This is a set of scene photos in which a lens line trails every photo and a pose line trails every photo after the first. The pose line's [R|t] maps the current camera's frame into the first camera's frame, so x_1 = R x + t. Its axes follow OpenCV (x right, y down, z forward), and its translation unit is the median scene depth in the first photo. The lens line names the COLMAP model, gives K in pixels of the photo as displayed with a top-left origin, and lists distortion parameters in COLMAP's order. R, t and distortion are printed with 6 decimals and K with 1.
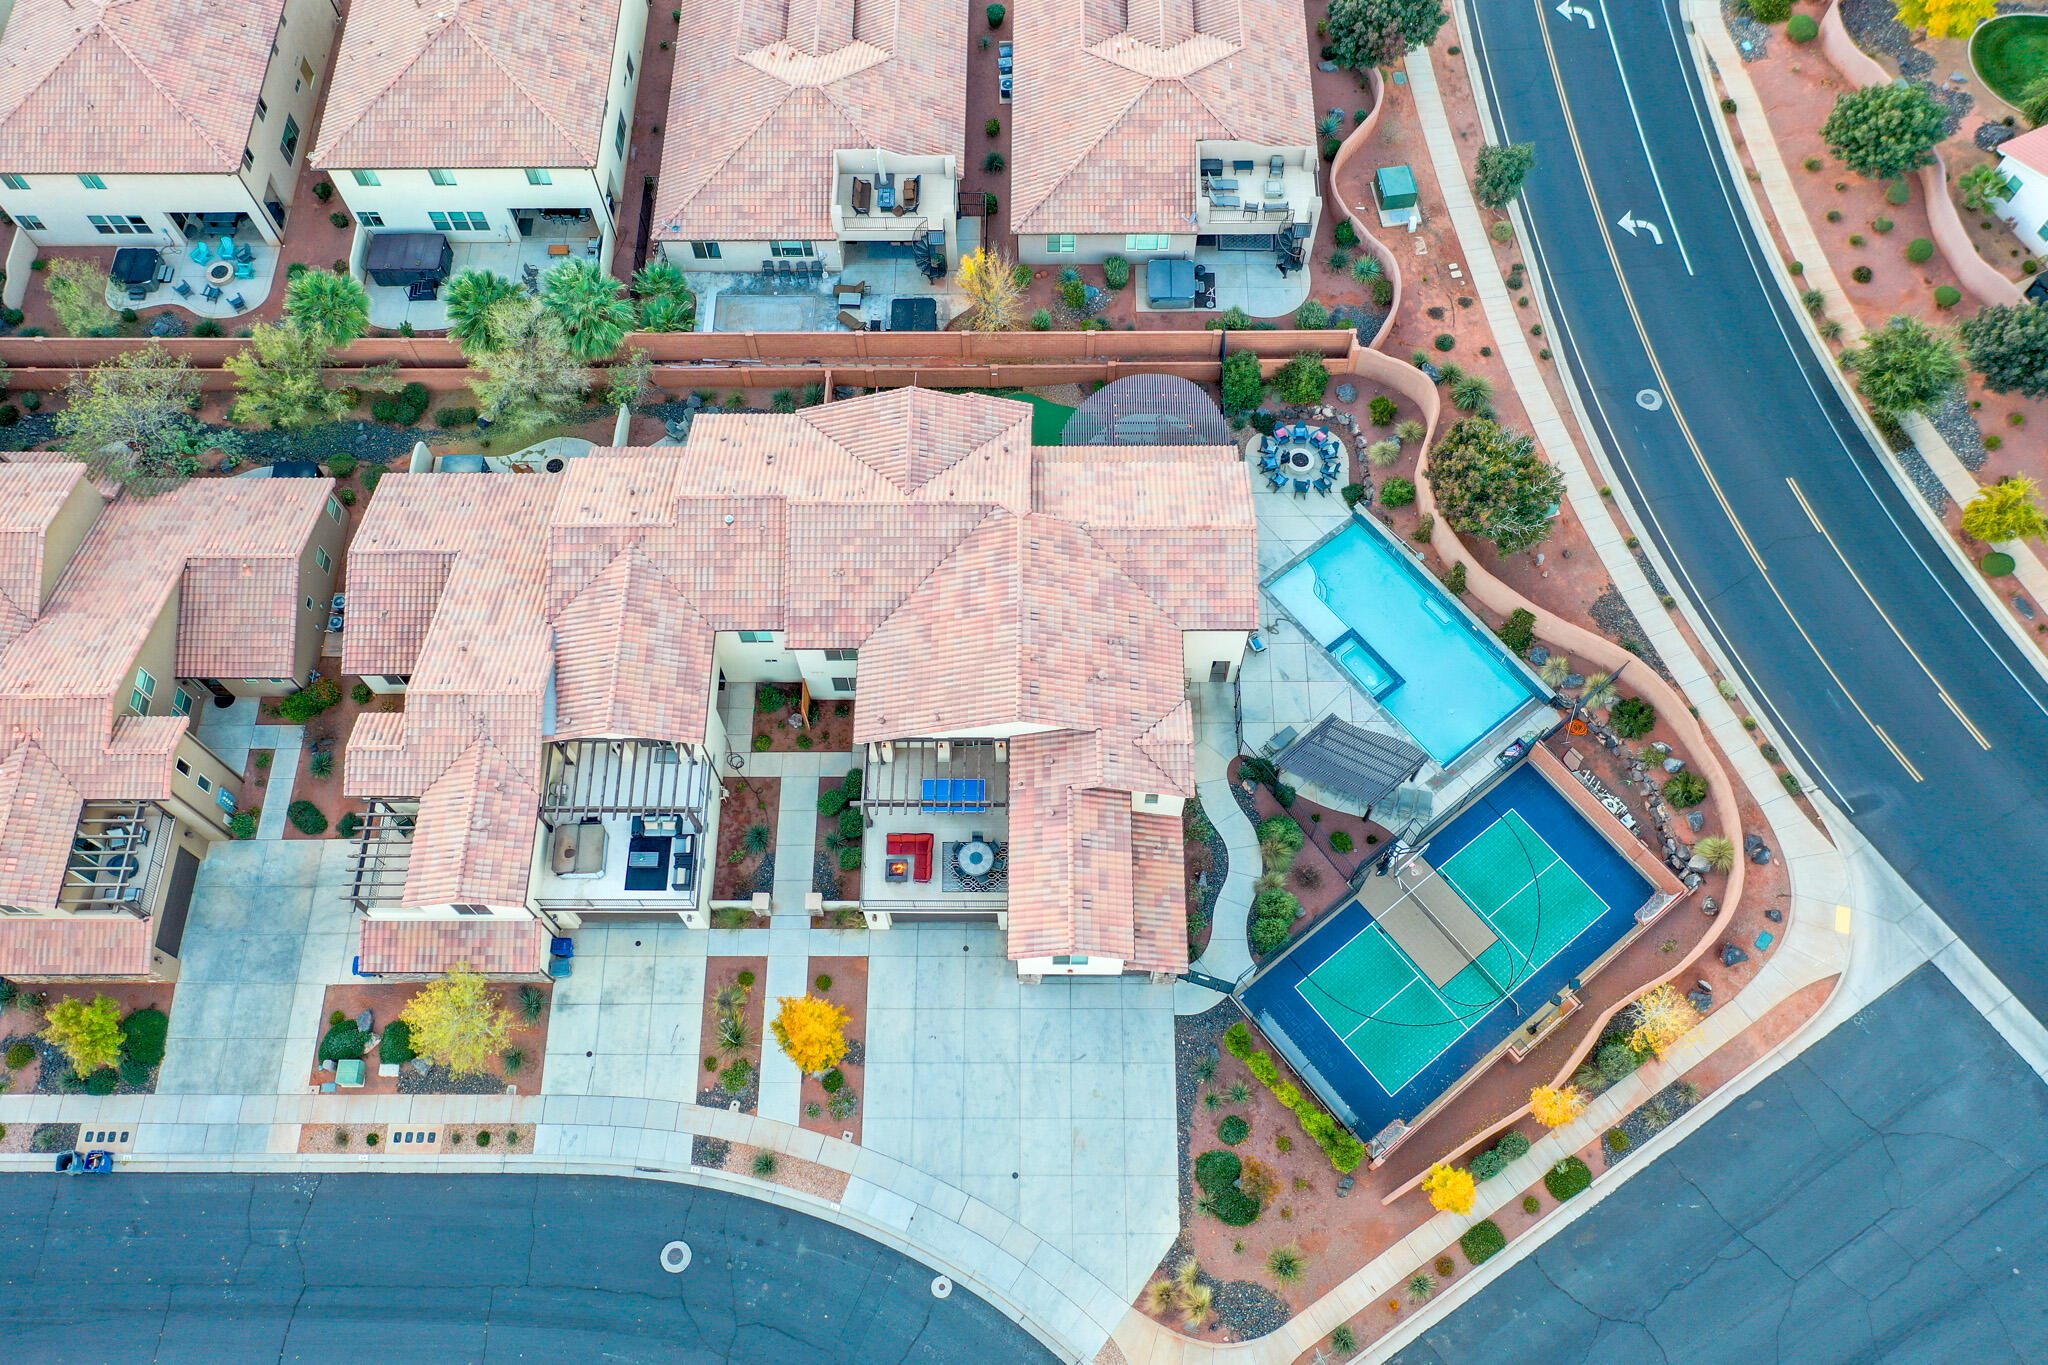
lens RADIAL K [[1616.4, 0, 1018.4], [0, 1616.4, 683.4], [0, 0, 1]] dist [0.006563, -0.003872]
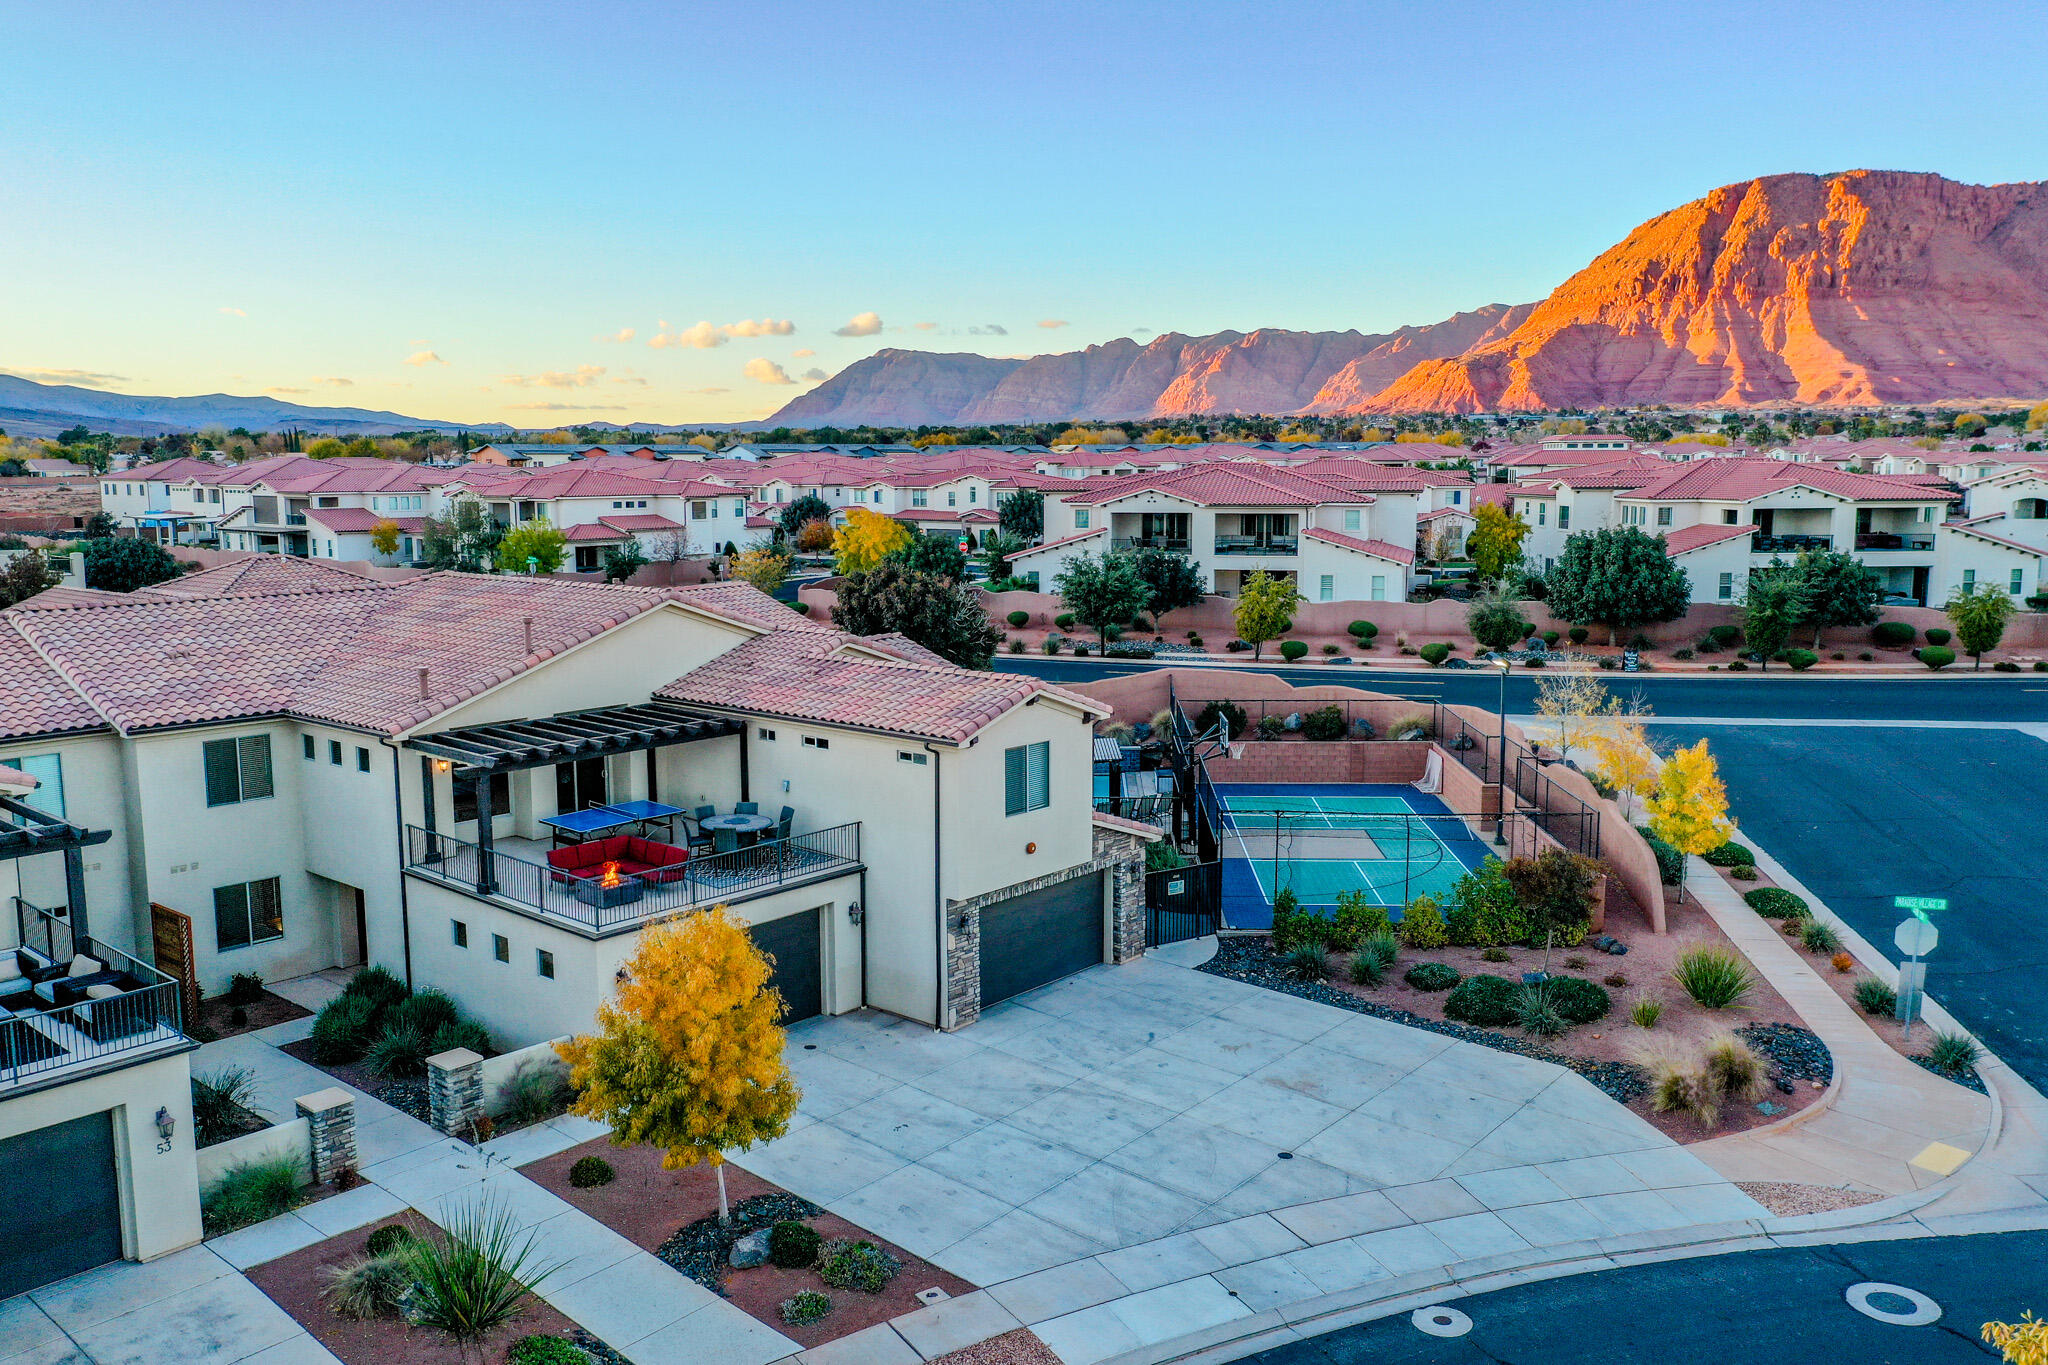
lens RADIAL K [[1616.4, 0, 1024.0], [0, 1616.4, 677.8], [0, 0, 1]] dist [0.006563, -0.003872]
pose [[0.645022, -0.088636, 0.759006, -0.328763], [0.688236, 0.499017, -0.526605, 0.392188], [-0.332081, 0.862047, 0.382880, 0.716366]]
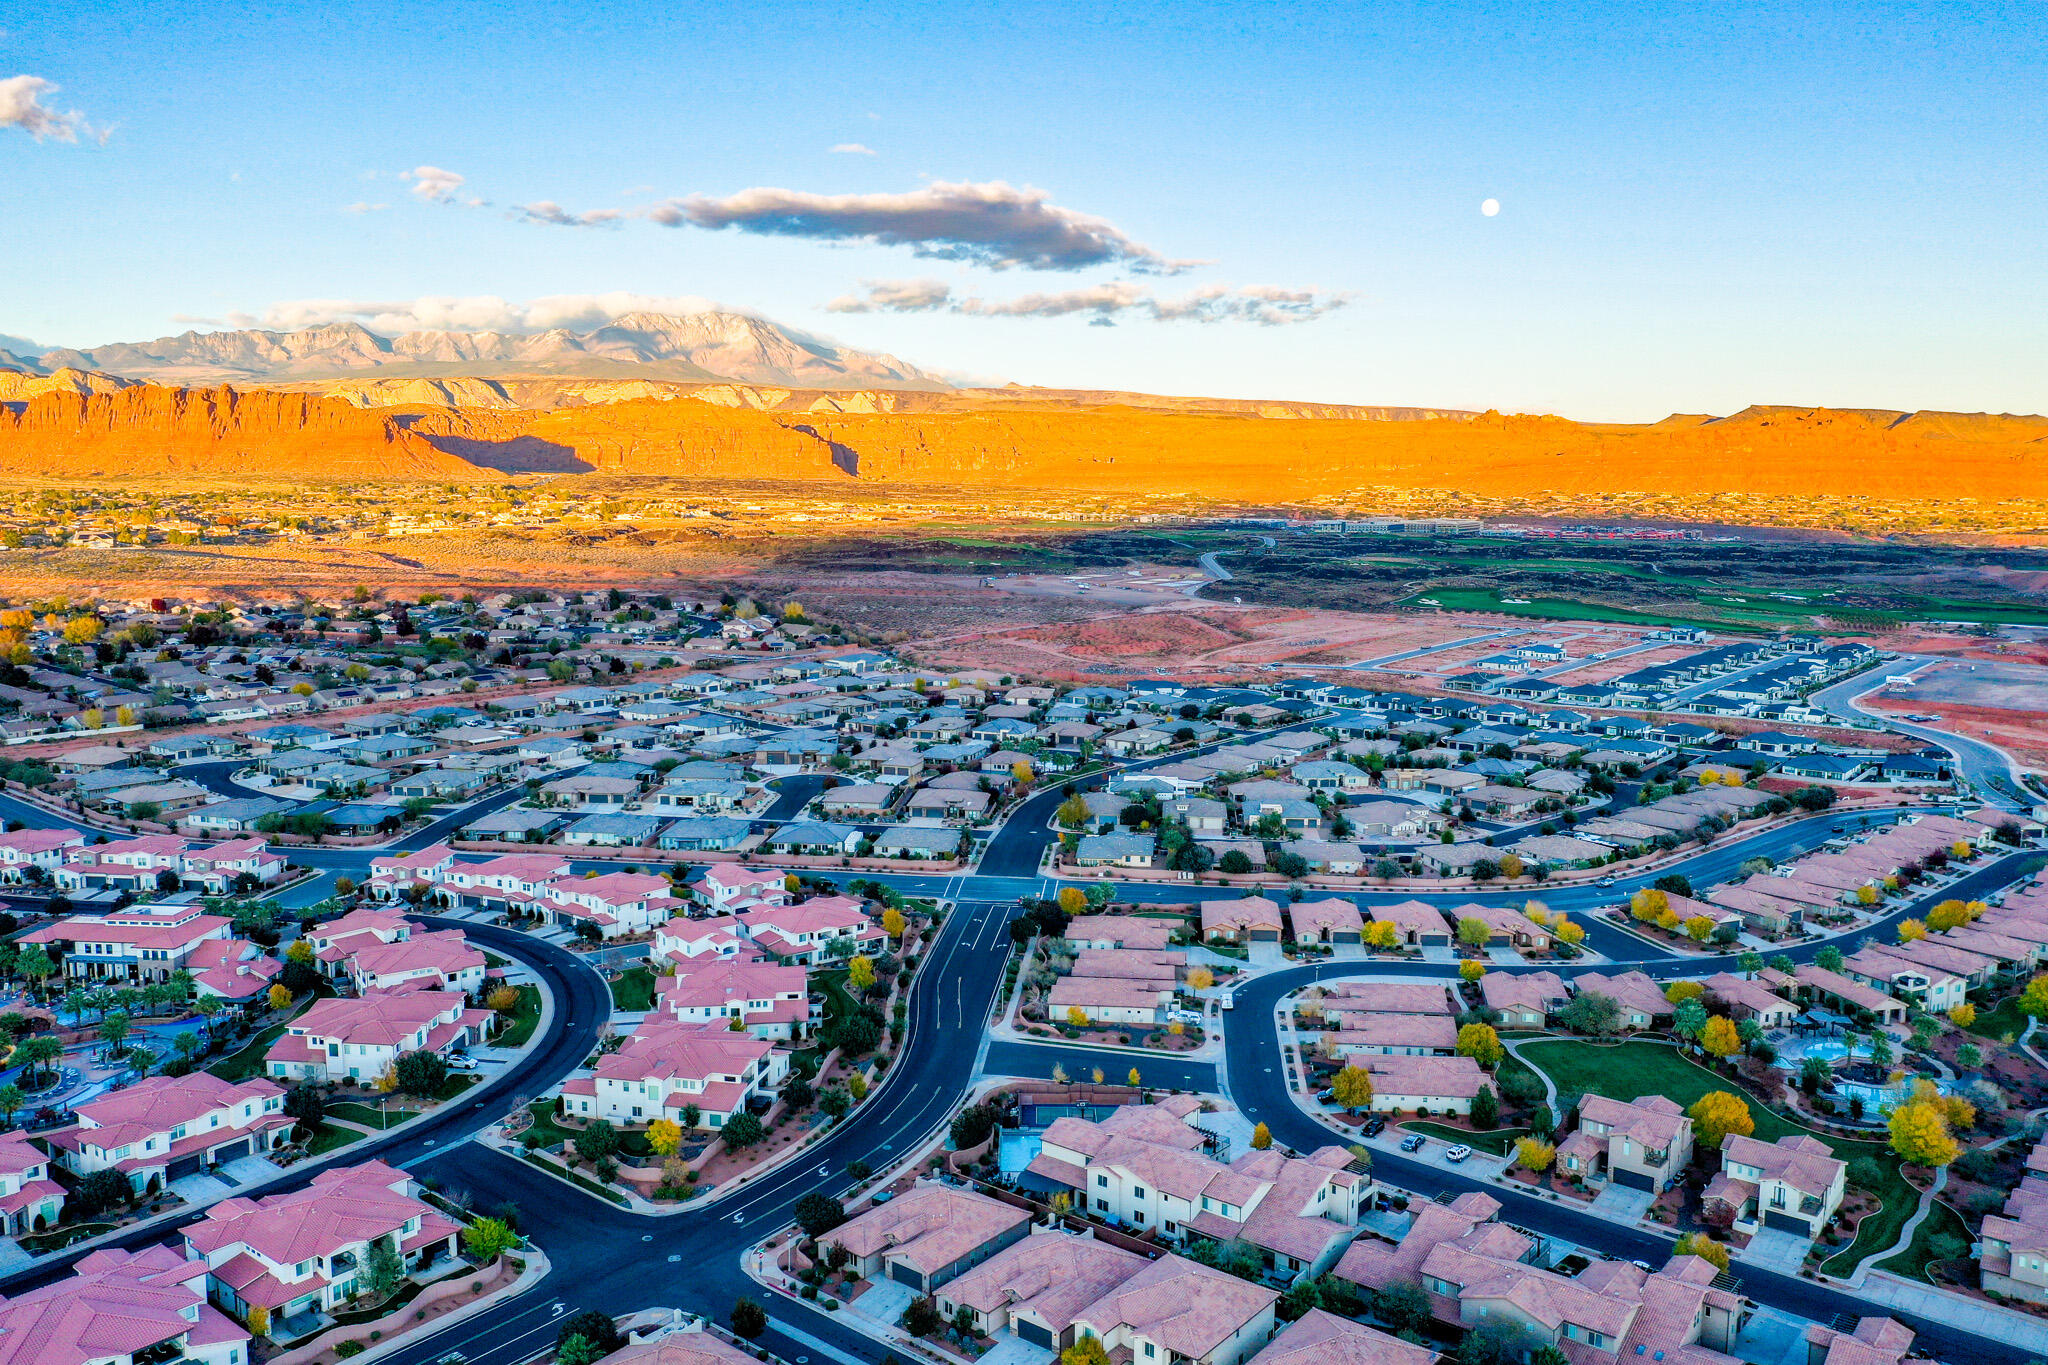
lens RADIAL K [[1616.4, 0, 1017.9], [0, 1616.4, 677.4], [0, 0, 1]] dist [0.006563, -0.003872]
pose [[-0.781489, -0.069716, 0.620011, -1.626411], [0.567701, 0.332783, 0.752975, -2.713878], [-0.258824, 0.940423, -0.220488, 0.912194]]
